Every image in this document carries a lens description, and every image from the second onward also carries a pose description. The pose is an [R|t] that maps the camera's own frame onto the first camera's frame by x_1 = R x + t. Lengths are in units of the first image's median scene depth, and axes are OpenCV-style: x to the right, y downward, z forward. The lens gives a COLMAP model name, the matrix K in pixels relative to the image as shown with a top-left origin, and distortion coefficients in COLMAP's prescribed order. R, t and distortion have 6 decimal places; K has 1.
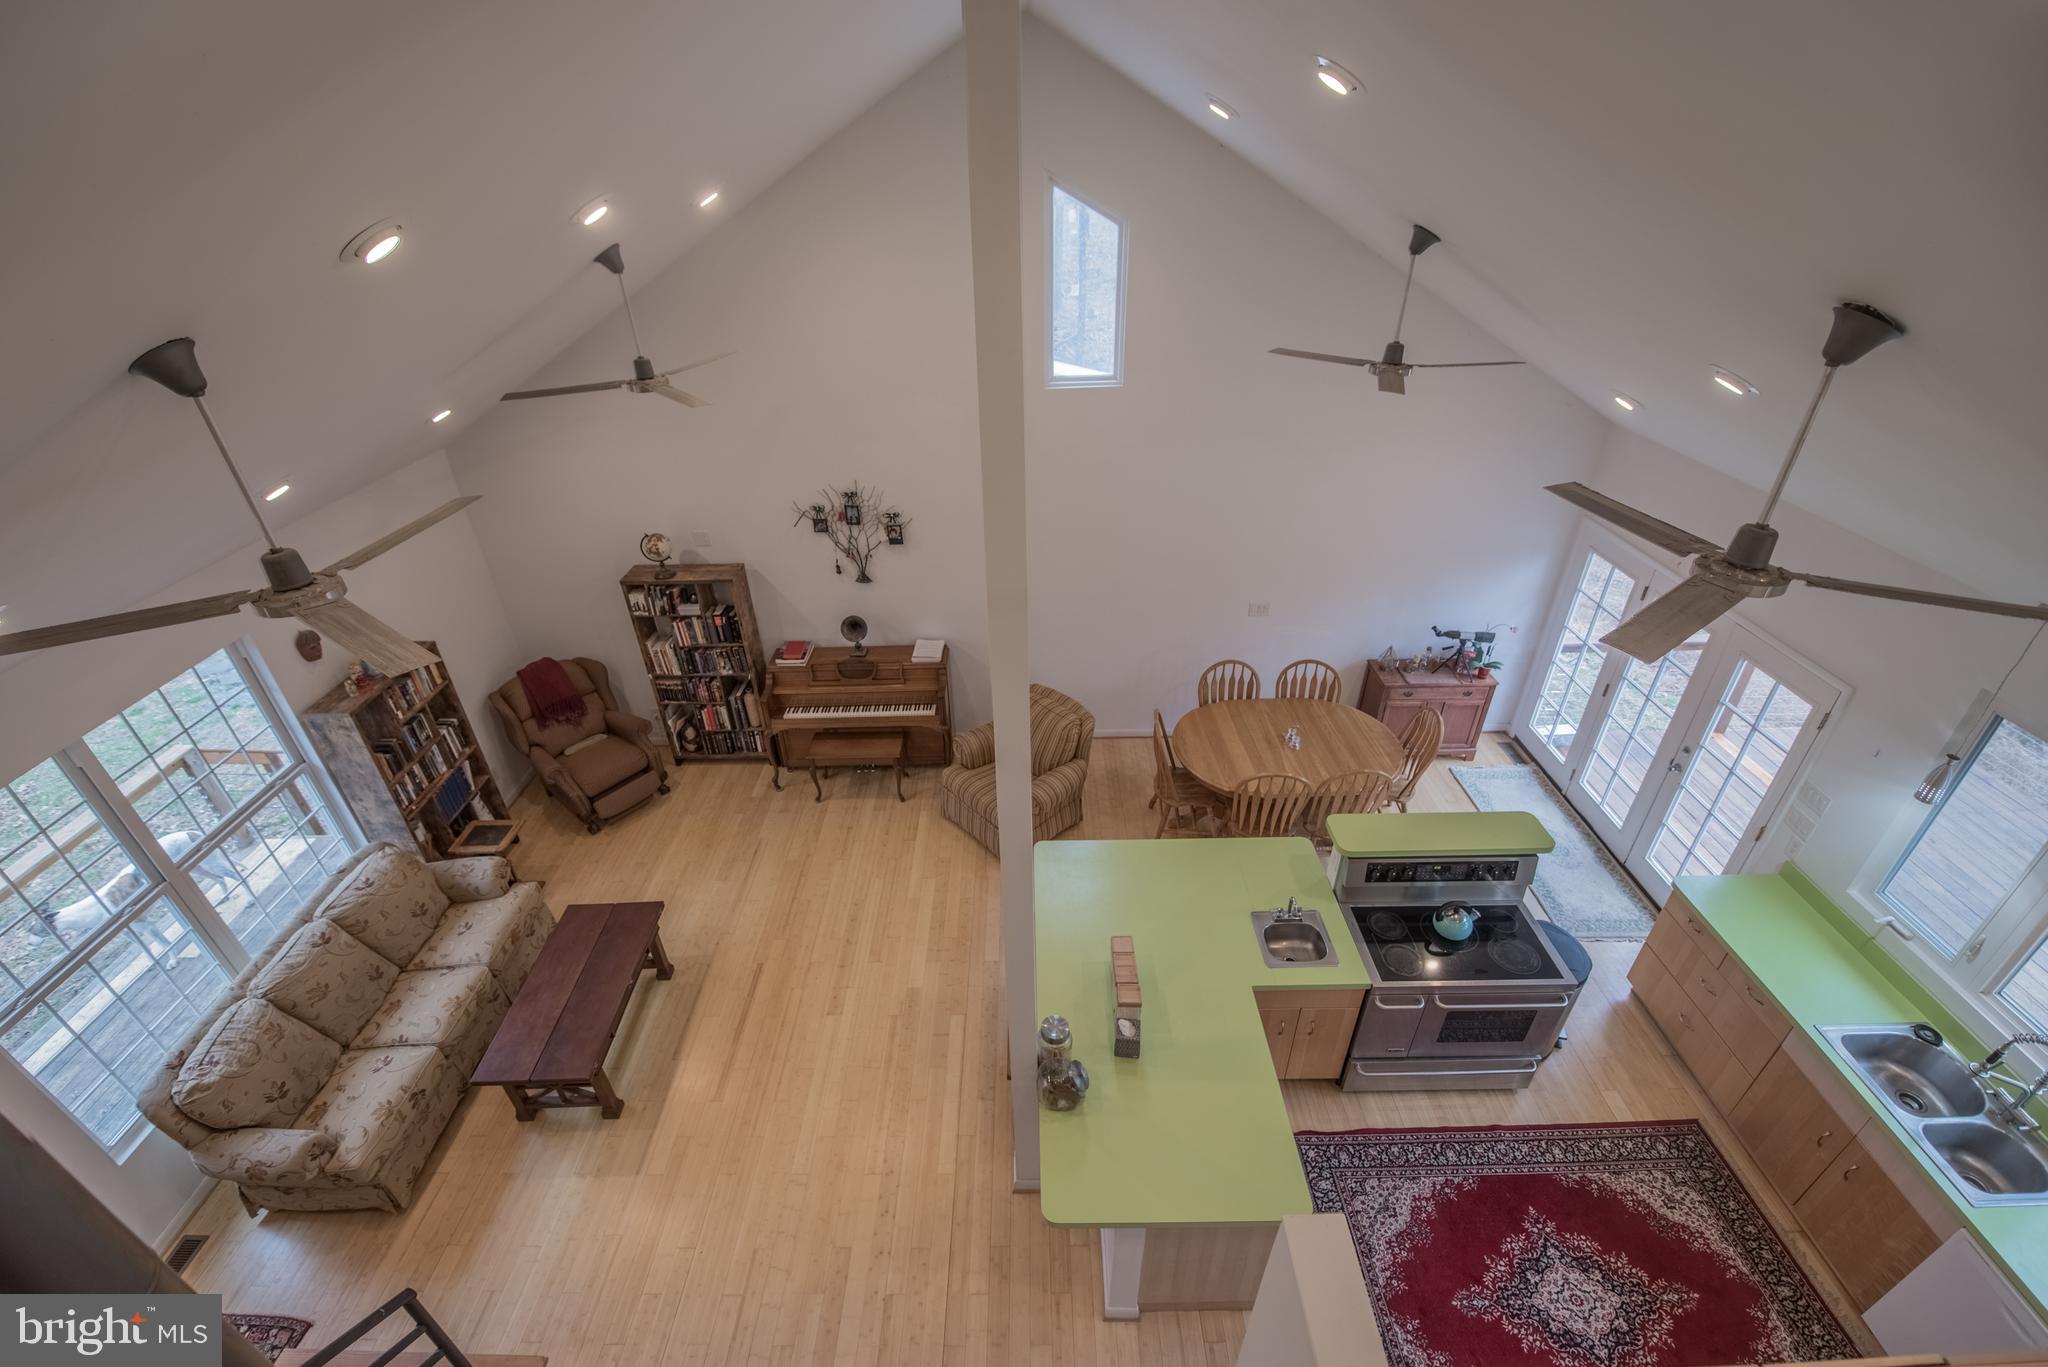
lens RADIAL K [[838.7, 0, 1013.9], [0, 838.7, 670.5], [0, 0, 1]] dist [-0.017680, -0.000559]
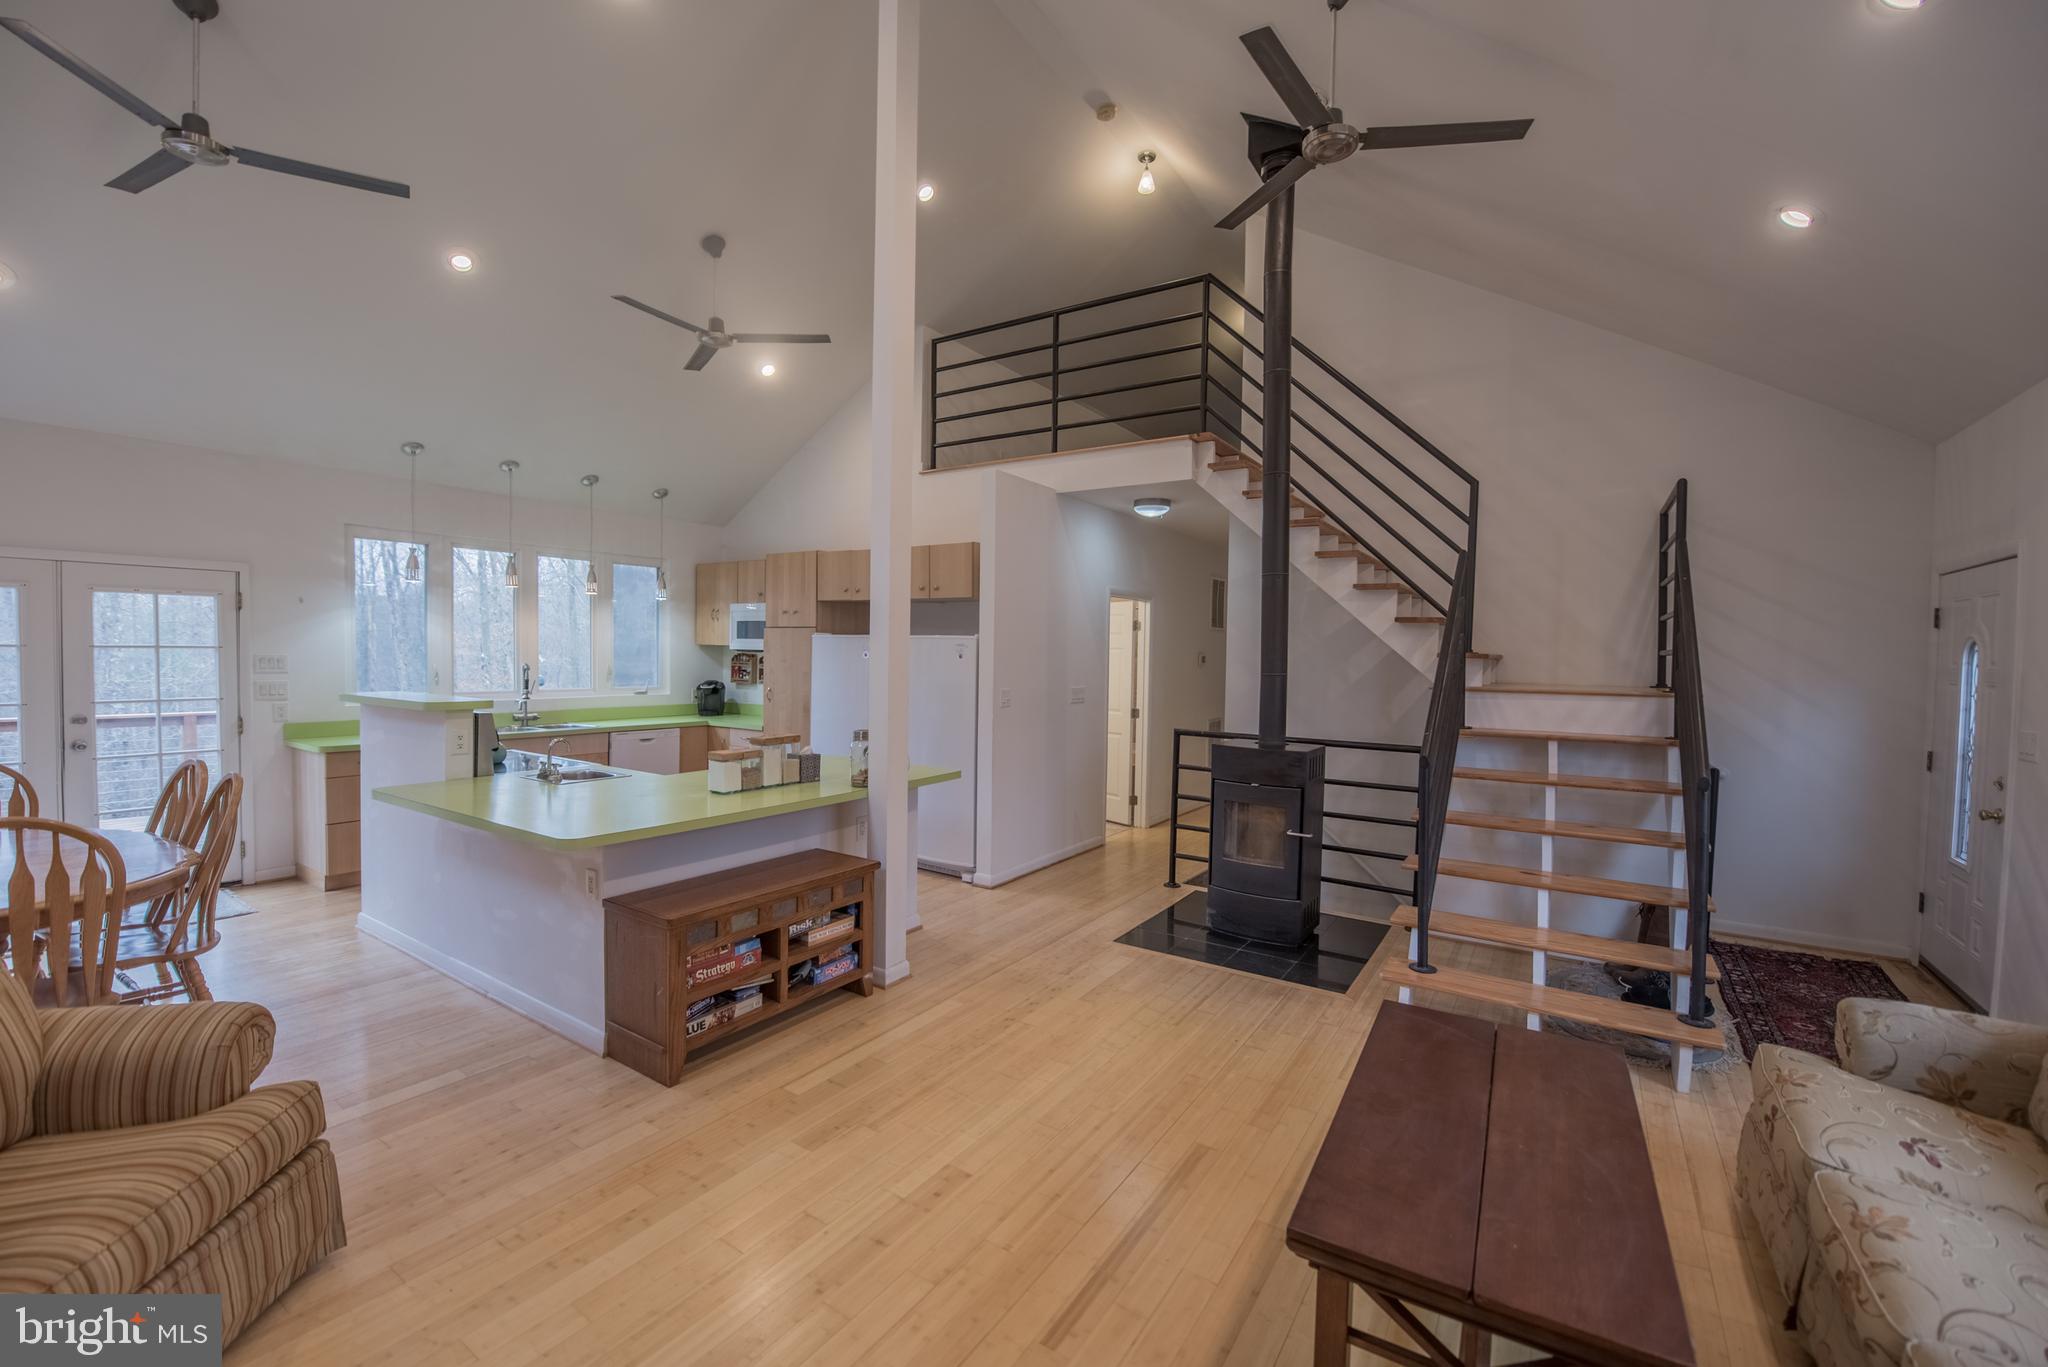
lens RADIAL K [[831.8, 0, 1016.6], [0, 831.8, 682.8], [0, 0, 1]] dist [-0.015864, -0.001532]
pose [[-0.836221, -0.007718, 0.548338, -0.398853], [0.287572, 0.845222, 0.450448, -0.030993], [-0.466944, 0.534360, -0.704573, 0.921820]]
